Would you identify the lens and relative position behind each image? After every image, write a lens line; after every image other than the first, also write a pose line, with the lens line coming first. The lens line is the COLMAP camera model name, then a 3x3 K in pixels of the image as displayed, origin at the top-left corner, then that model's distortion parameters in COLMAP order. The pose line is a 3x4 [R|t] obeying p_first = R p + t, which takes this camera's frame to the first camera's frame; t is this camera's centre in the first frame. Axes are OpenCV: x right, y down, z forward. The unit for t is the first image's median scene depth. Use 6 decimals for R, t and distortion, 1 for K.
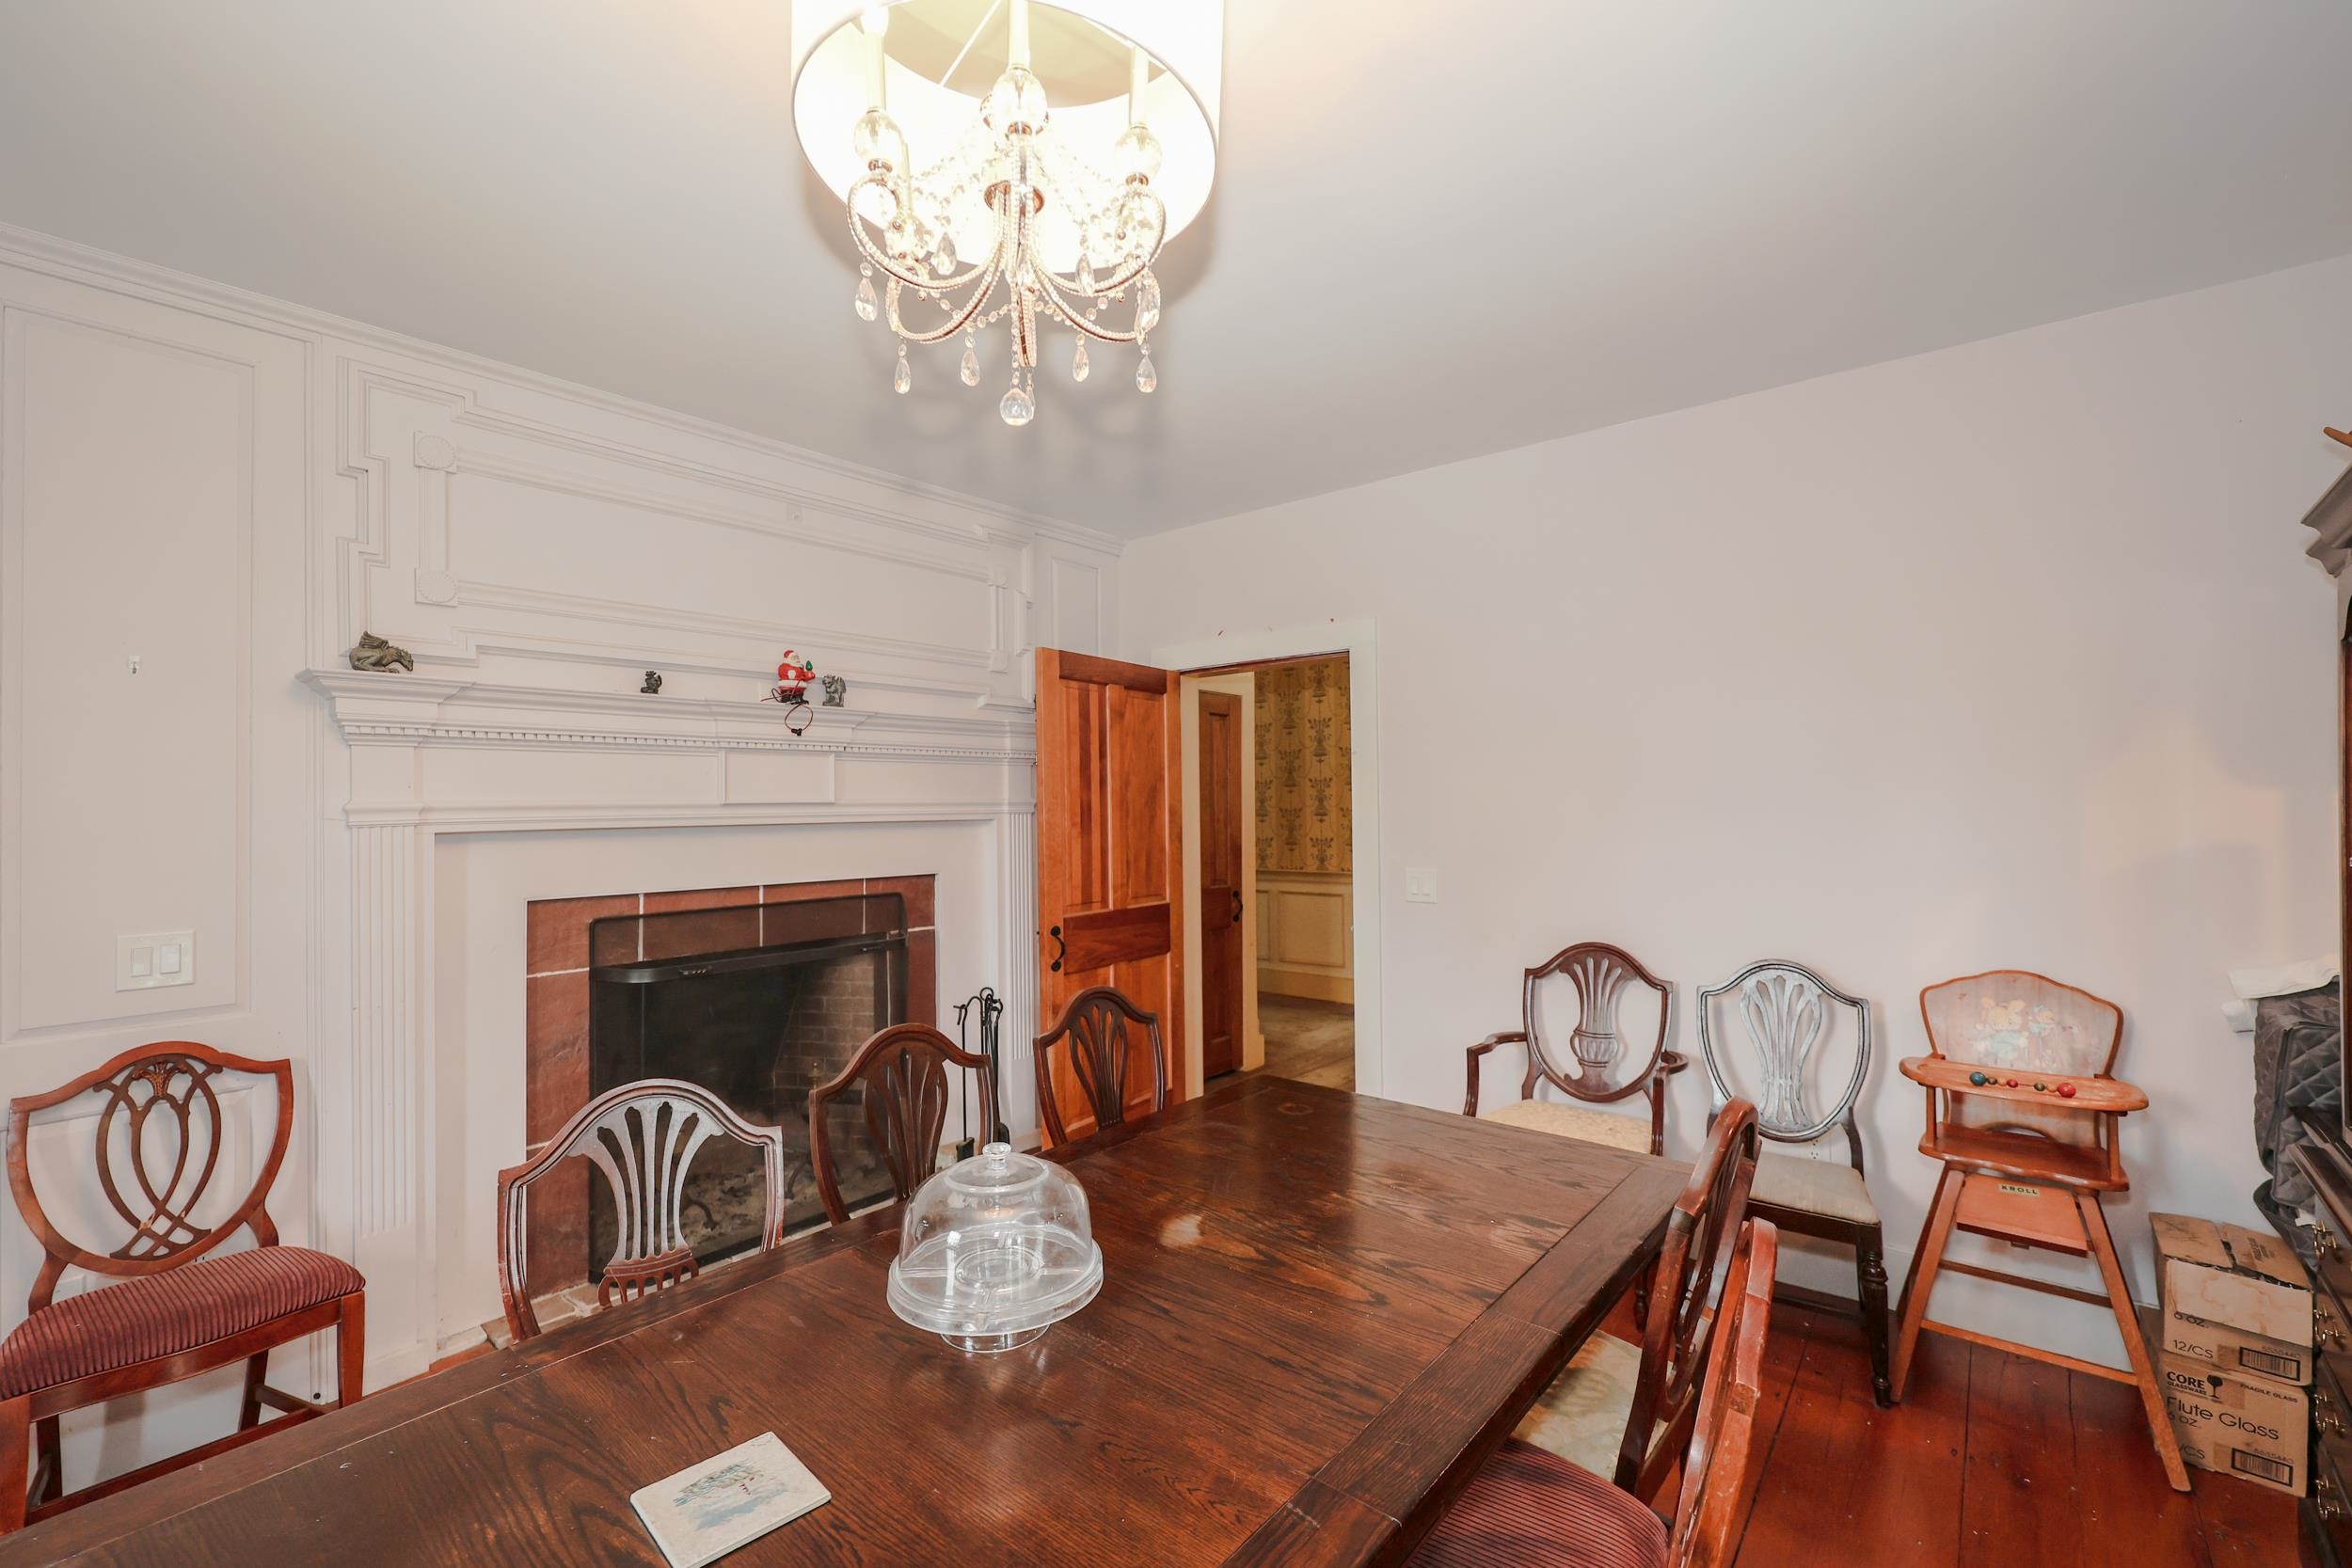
lens RADIAL K [[947.3, 0, 1162.2], [0, 947.3, 794.9], [0, 0, 1]] dist [0.000142, -0.000232]
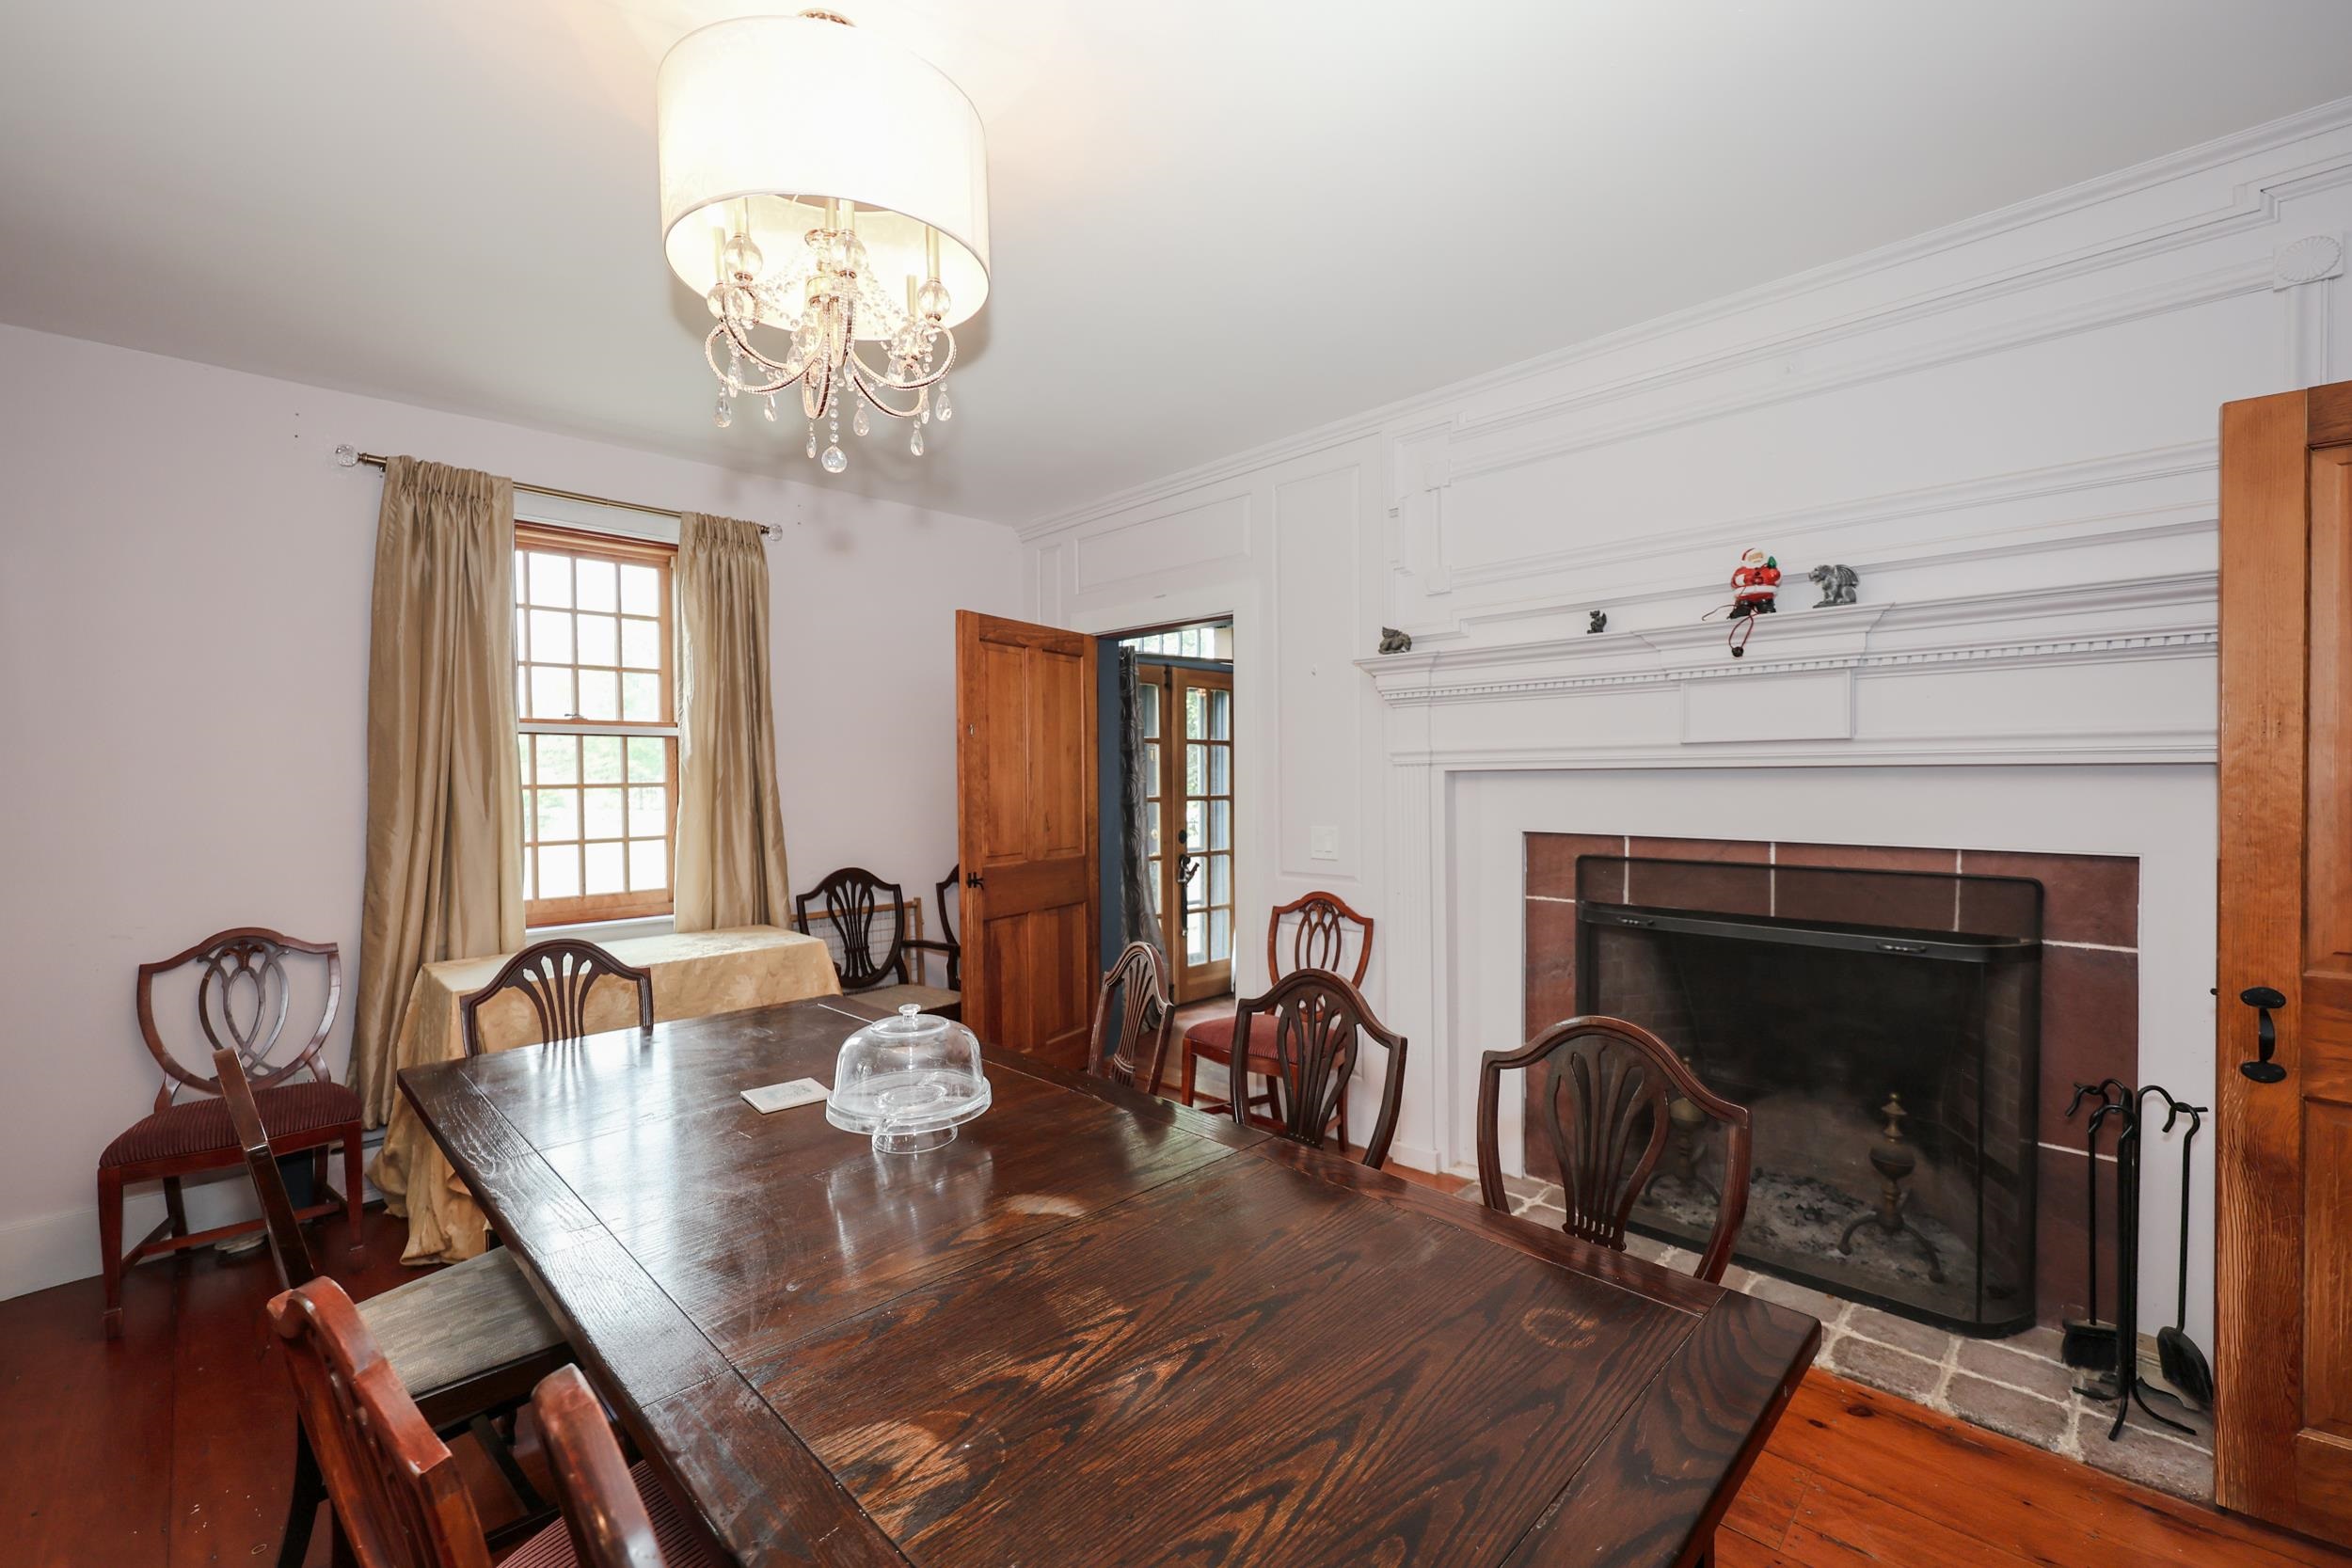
lens RADIAL K [[947.3, 0, 1167.8], [0, 947.3, 788.7], [0, 0, 1]] dist [0.000142, -0.000232]
pose [[-0.046850, 0.032430, -0.998375, 0.474773], [0.025954, 0.999175, 0.031238, 0.012379], [0.998565, -0.024448, -0.047653, 0.598253]]
